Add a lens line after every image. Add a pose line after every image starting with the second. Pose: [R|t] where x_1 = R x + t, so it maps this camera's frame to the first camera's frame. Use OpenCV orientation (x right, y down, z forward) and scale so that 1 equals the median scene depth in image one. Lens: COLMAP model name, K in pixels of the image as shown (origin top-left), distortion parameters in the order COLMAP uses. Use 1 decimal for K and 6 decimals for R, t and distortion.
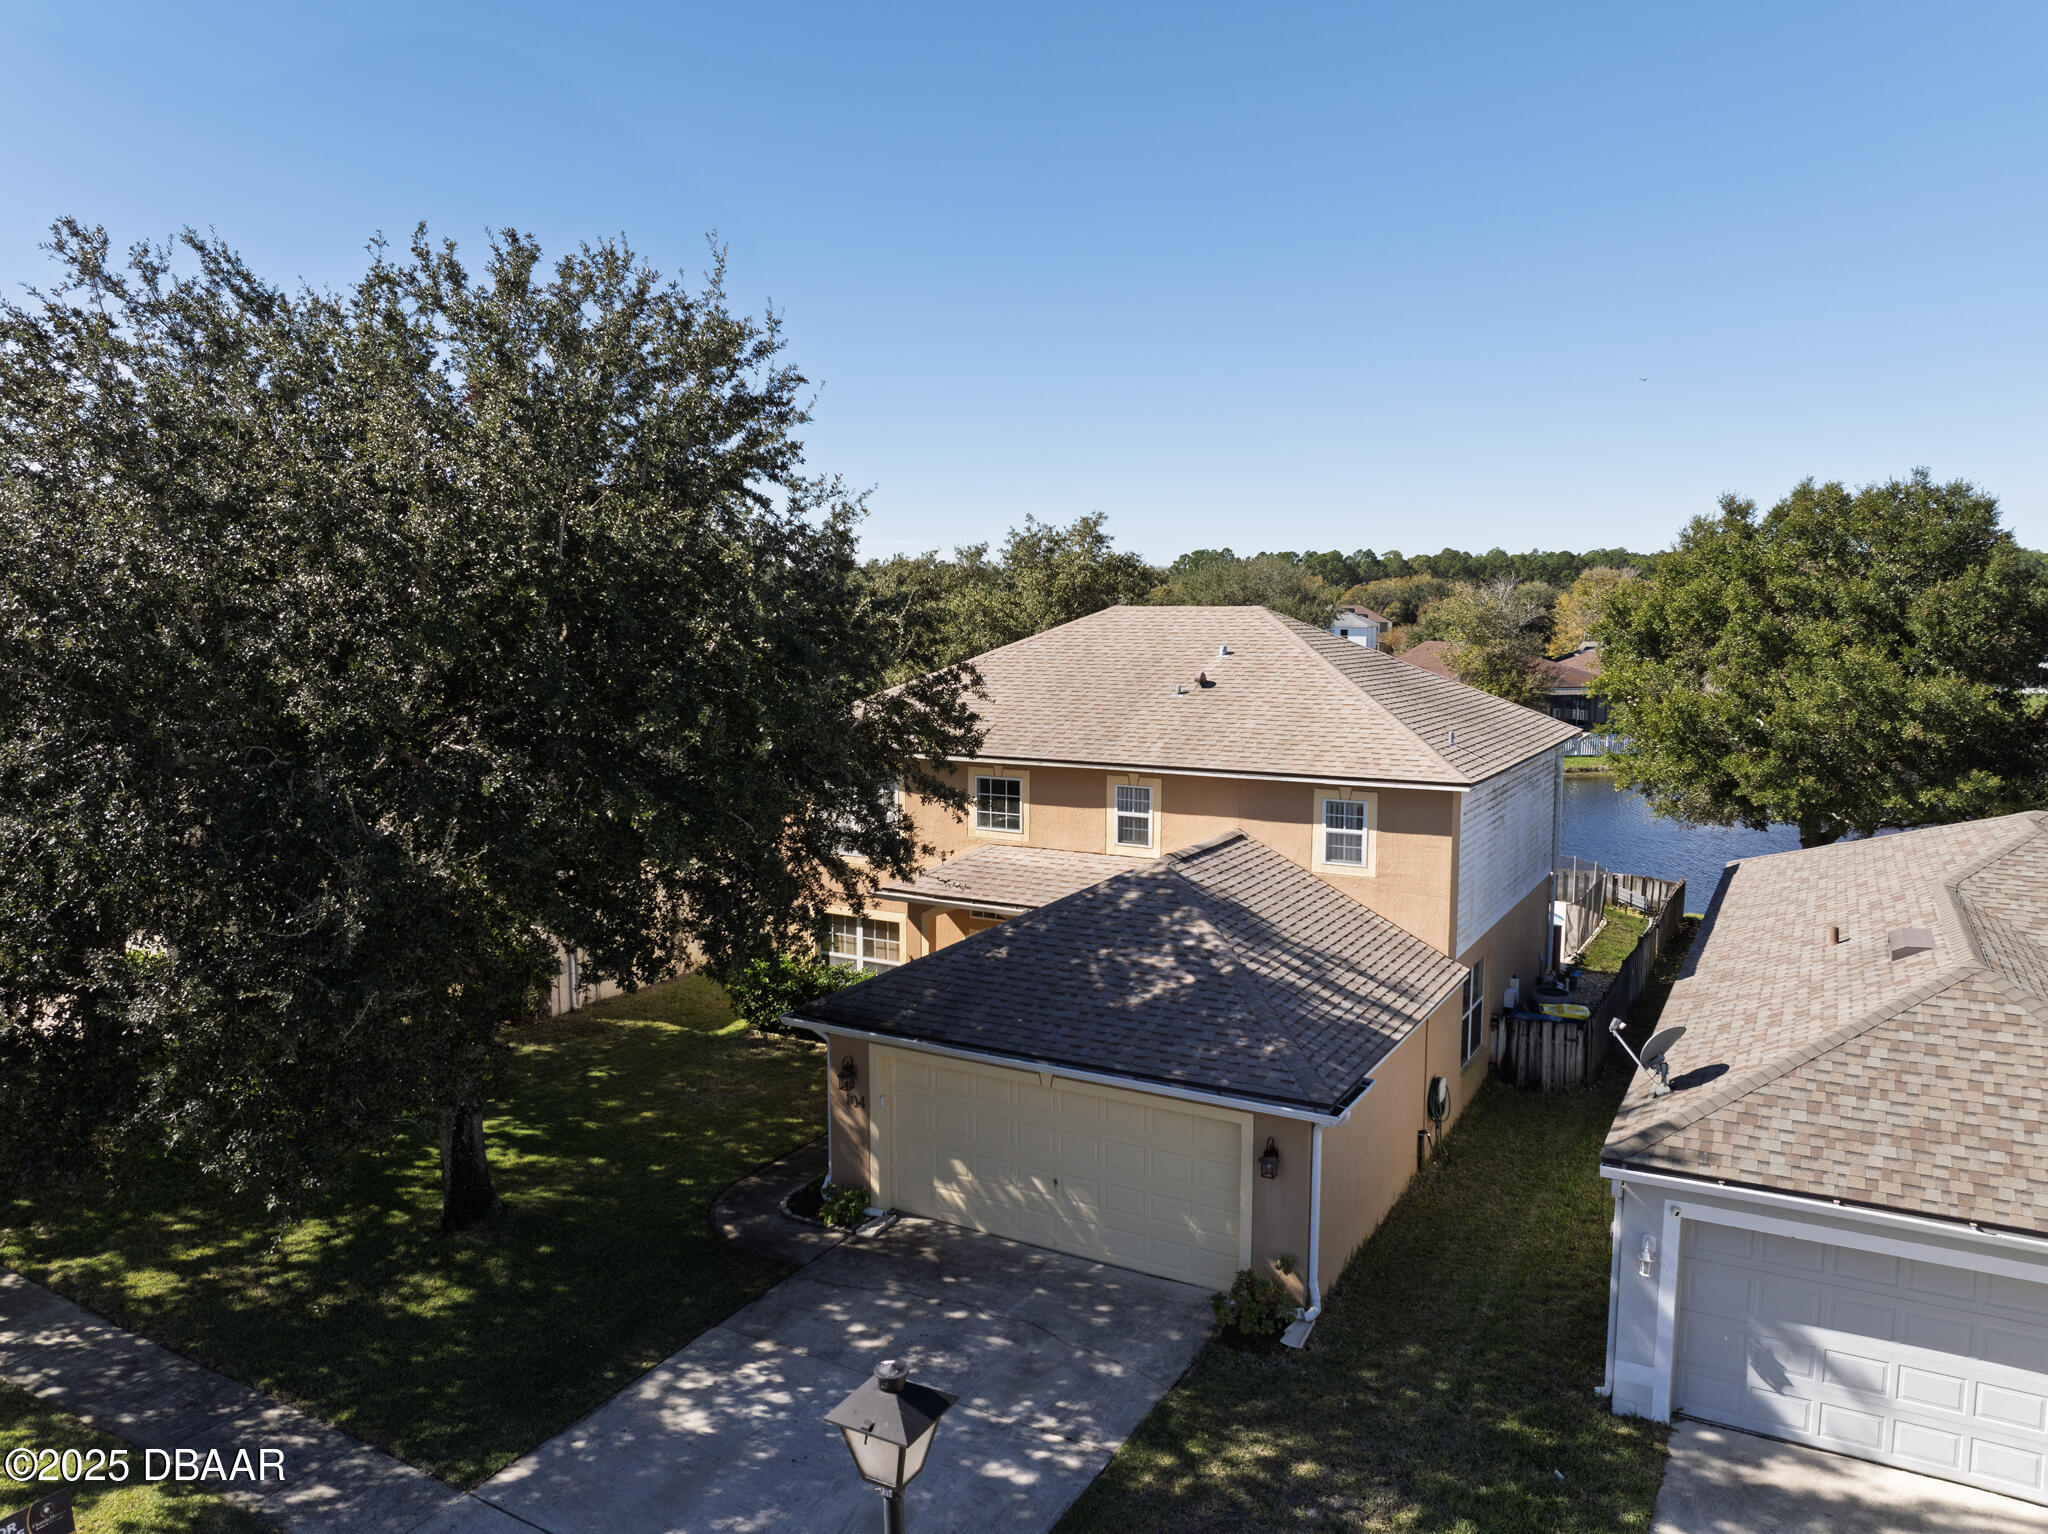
lens RADIAL K [[1423.3, 0, 1022.8], [0, 1423.3, 758.6], [0, 0, 1]] dist [-0.025183, 0.004584]
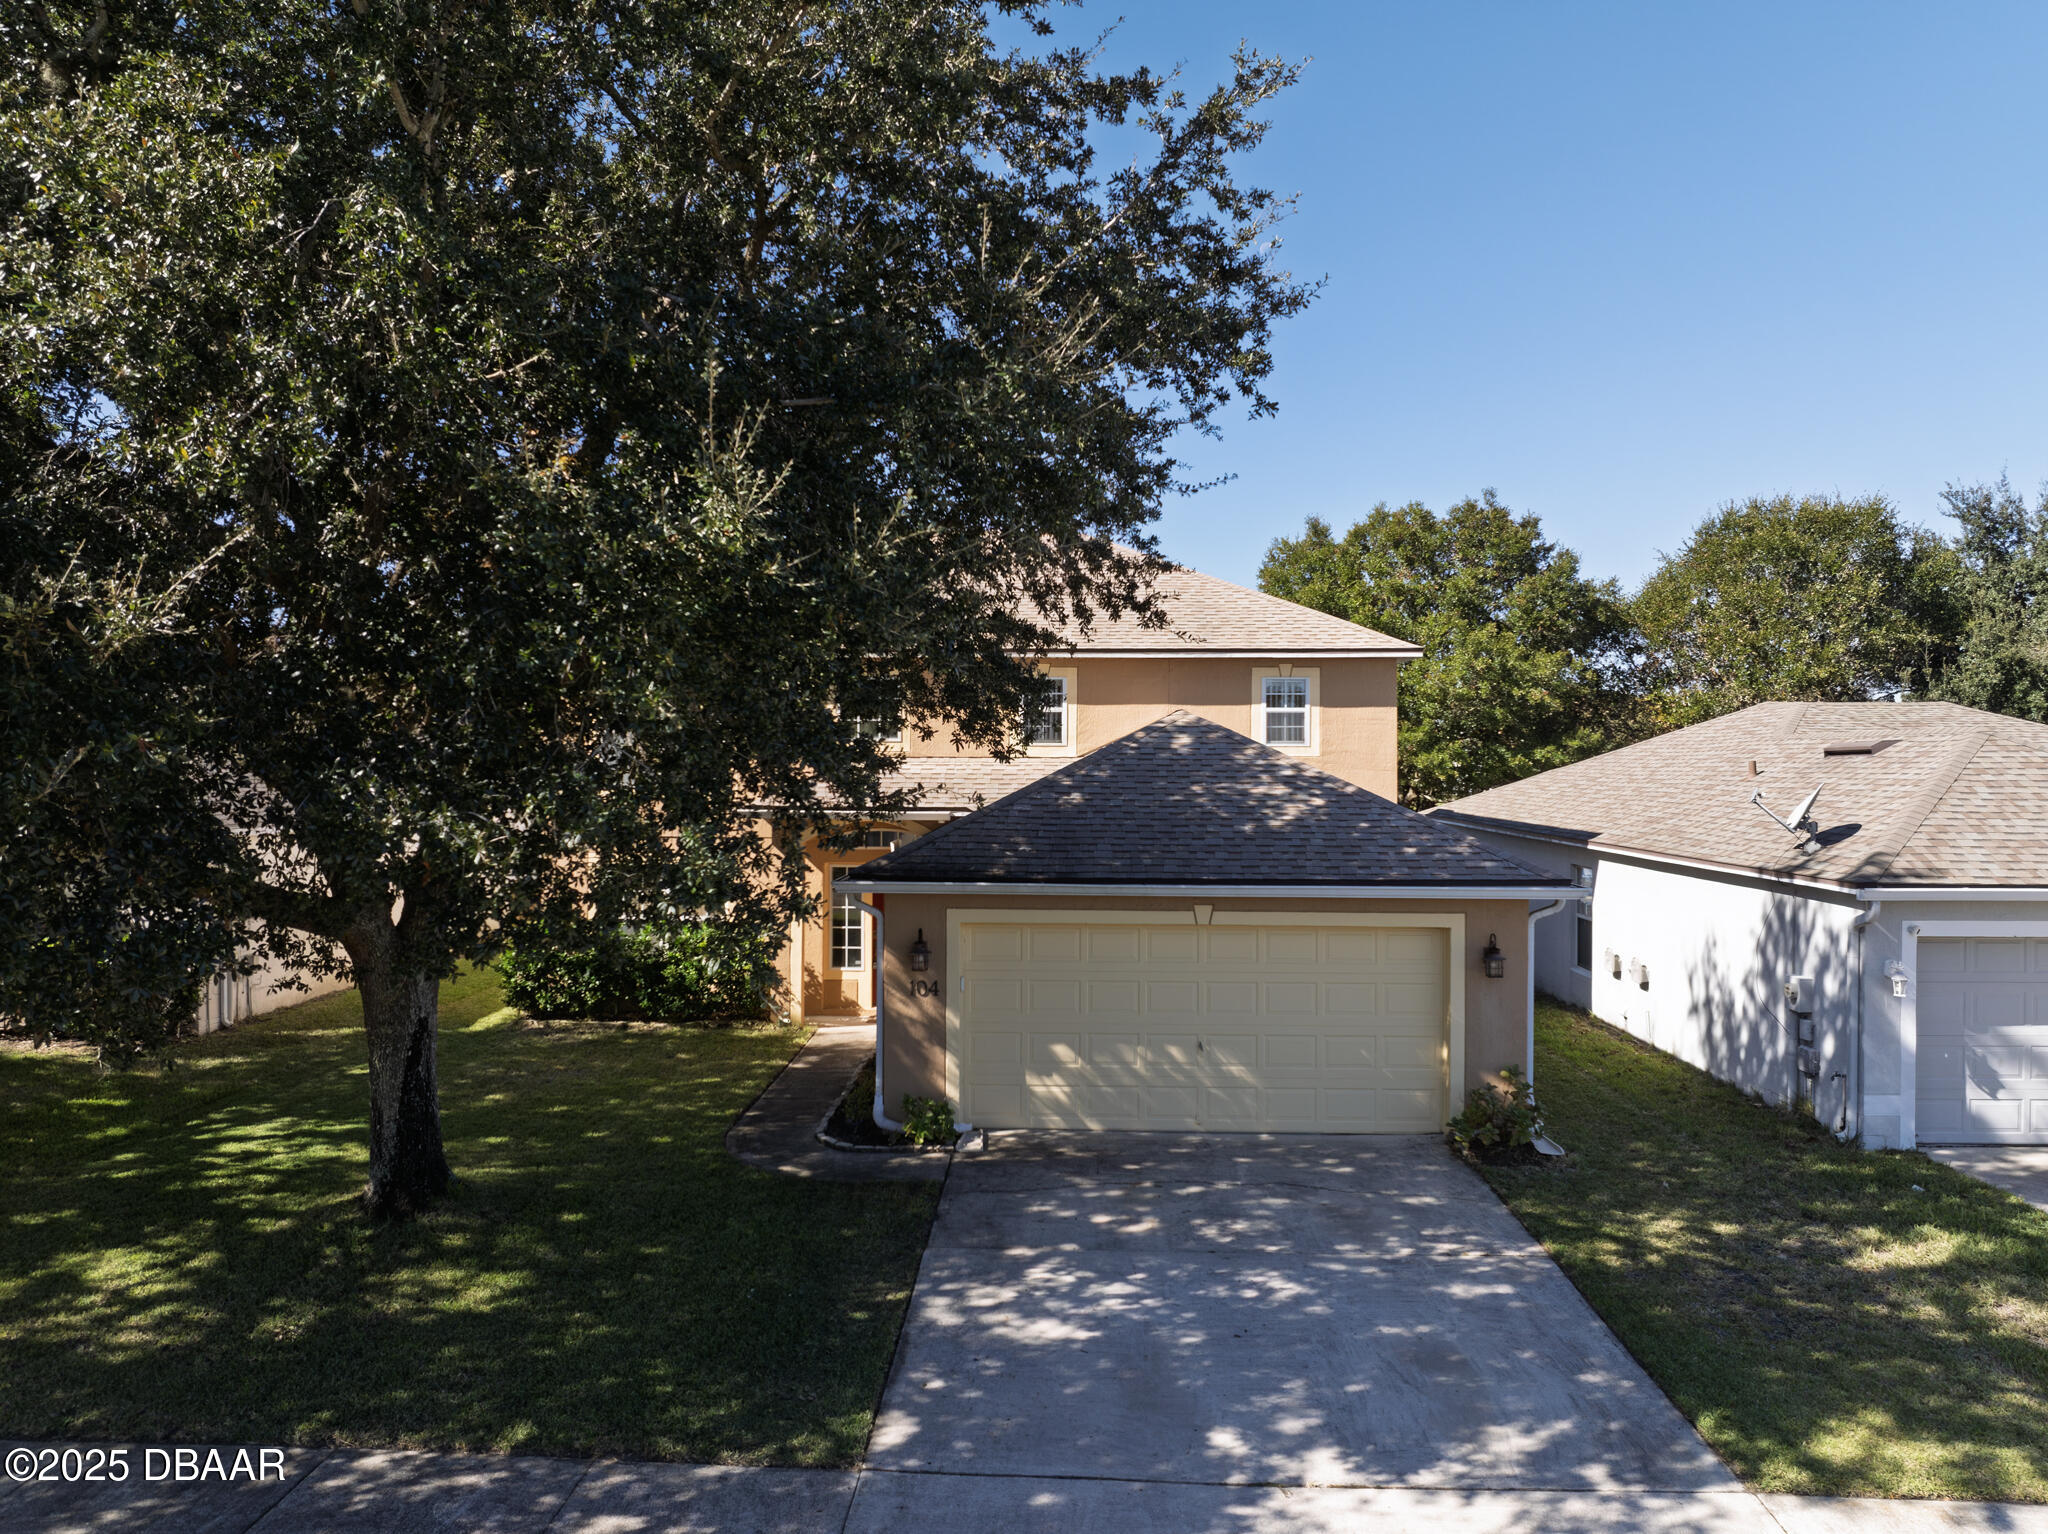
lens RADIAL K [[1423.3, 0, 1026.0], [0, 1423.3, 768.2], [0, 0, 1]] dist [-0.025183, 0.004584]
pose [[0.888159, -0.000298, 0.459536, -0.486301], [0.044406, 0.995376, -0.085180, 0.215433], [-0.457385, 0.096060, 0.884065, 0.307745]]
